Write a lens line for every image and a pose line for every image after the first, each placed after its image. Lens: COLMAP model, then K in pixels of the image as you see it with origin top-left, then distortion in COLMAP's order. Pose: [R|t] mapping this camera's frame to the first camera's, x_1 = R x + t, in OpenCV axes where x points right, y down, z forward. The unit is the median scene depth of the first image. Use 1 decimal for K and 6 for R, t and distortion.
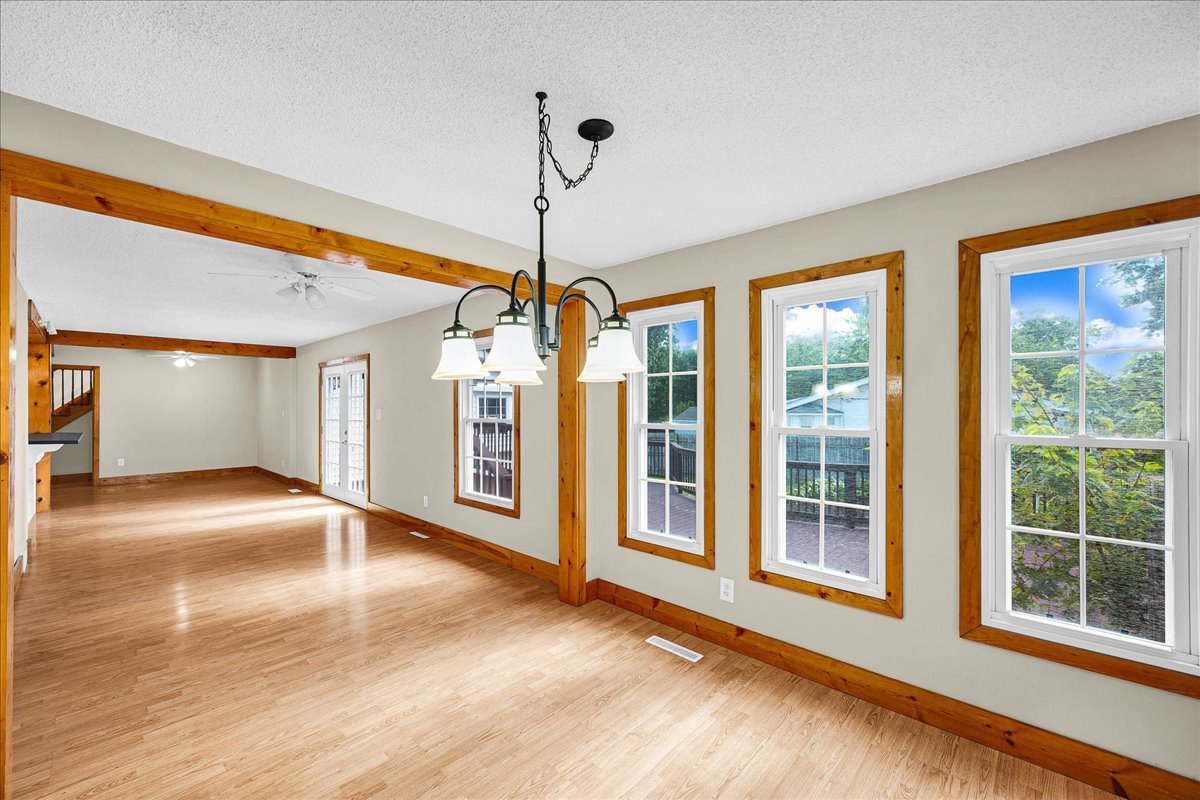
lens RADIAL K [[481.9, 0, 599.2], [0, 481.9, 401.7], [0, 0, 1]] dist [0.002081, 0.000338]
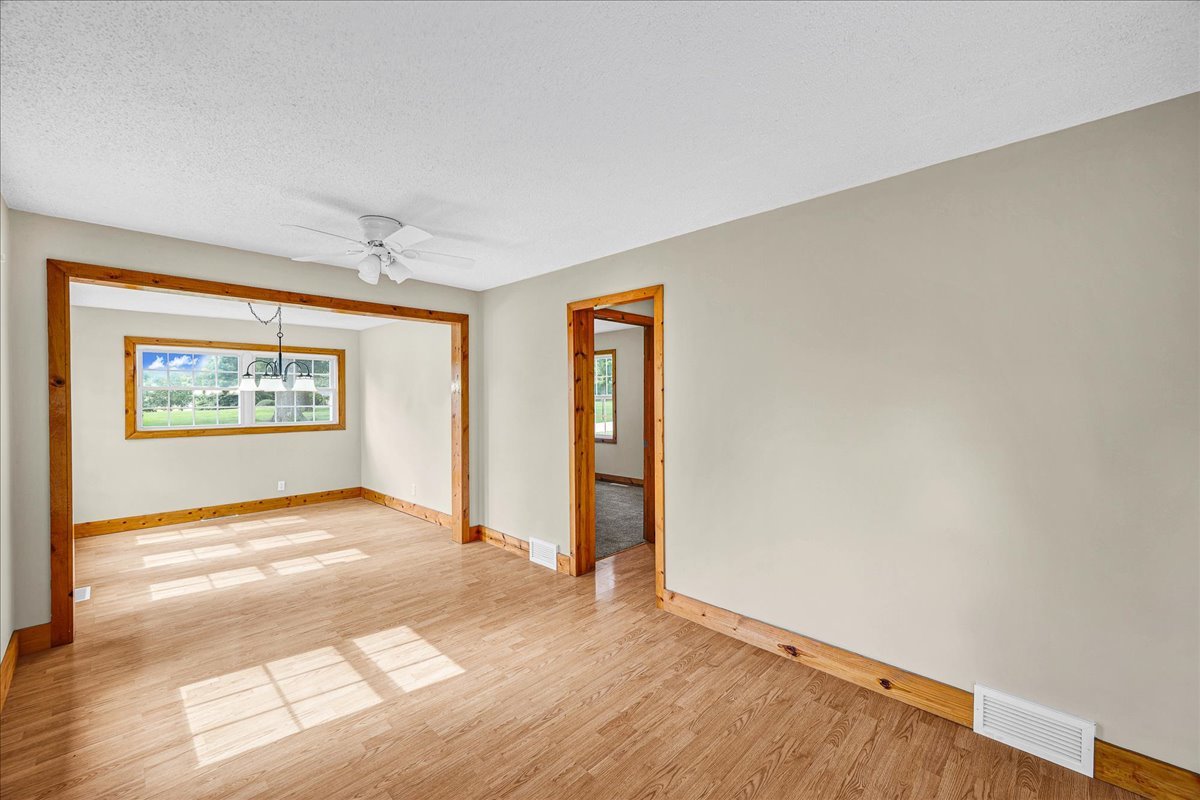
lens RADIAL K [[481.9, 0, 600.5], [0, 481.9, 401.1], [0, 0, 1]] dist [0.002081, 0.000338]
pose [[-0.999866, 0.008276, 0.014141, -1.107893], [0.008273, 0.999966, -0.000243, 0.017624], [-0.014142, -0.000126, -0.999900, 2.030826]]
